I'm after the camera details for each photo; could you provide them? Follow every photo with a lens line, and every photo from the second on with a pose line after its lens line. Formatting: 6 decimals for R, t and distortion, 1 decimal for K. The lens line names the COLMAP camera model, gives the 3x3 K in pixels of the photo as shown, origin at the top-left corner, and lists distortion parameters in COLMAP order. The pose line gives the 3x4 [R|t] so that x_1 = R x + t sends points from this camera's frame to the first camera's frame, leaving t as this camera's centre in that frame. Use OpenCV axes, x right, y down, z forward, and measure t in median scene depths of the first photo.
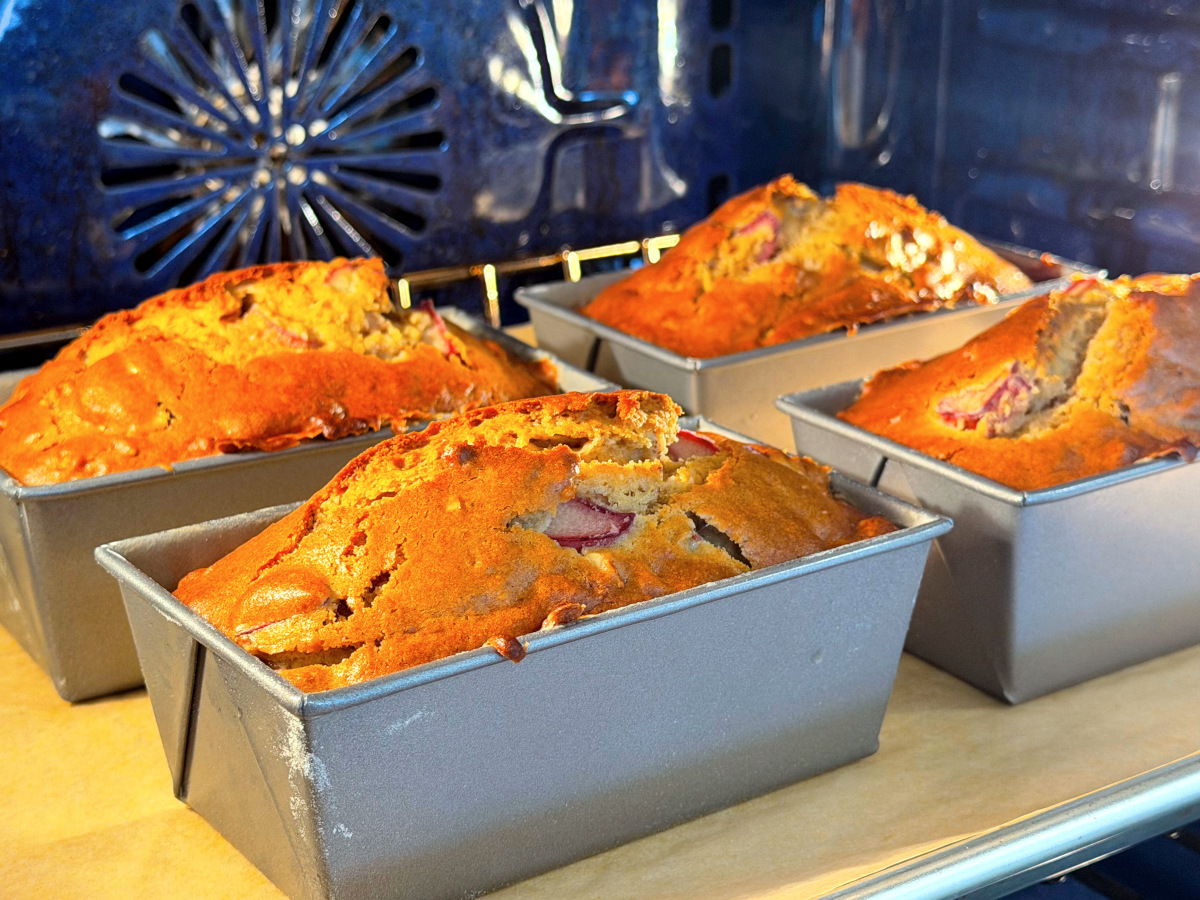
lens RADIAL K [[2023.6, 0, 600.0], [0, 2023.6, 450.0], [0, 0, 1]] dist [0.028268, 0.010802]
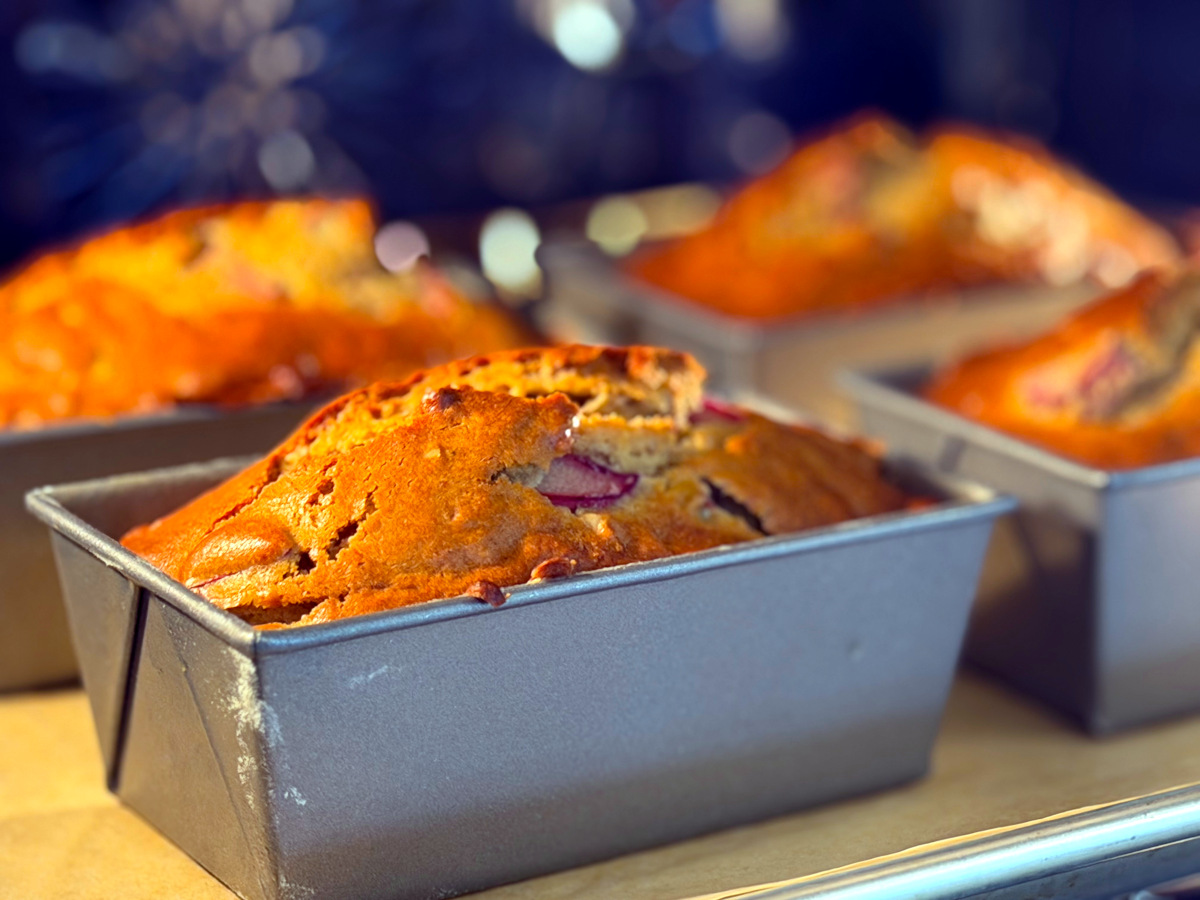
lens RADIAL K [[2887.4, 0, 600.0], [0, 2887.4, 450.0], [0, 0, 1]] dist [0.277393, 0.270543]
pose [[0.999026, 0.023378, -0.037432, 0.048455], [-0.024992, 0.998752, -0.043235, 0.078283], [0.036374, 0.044128, 0.998363, -0.266428]]
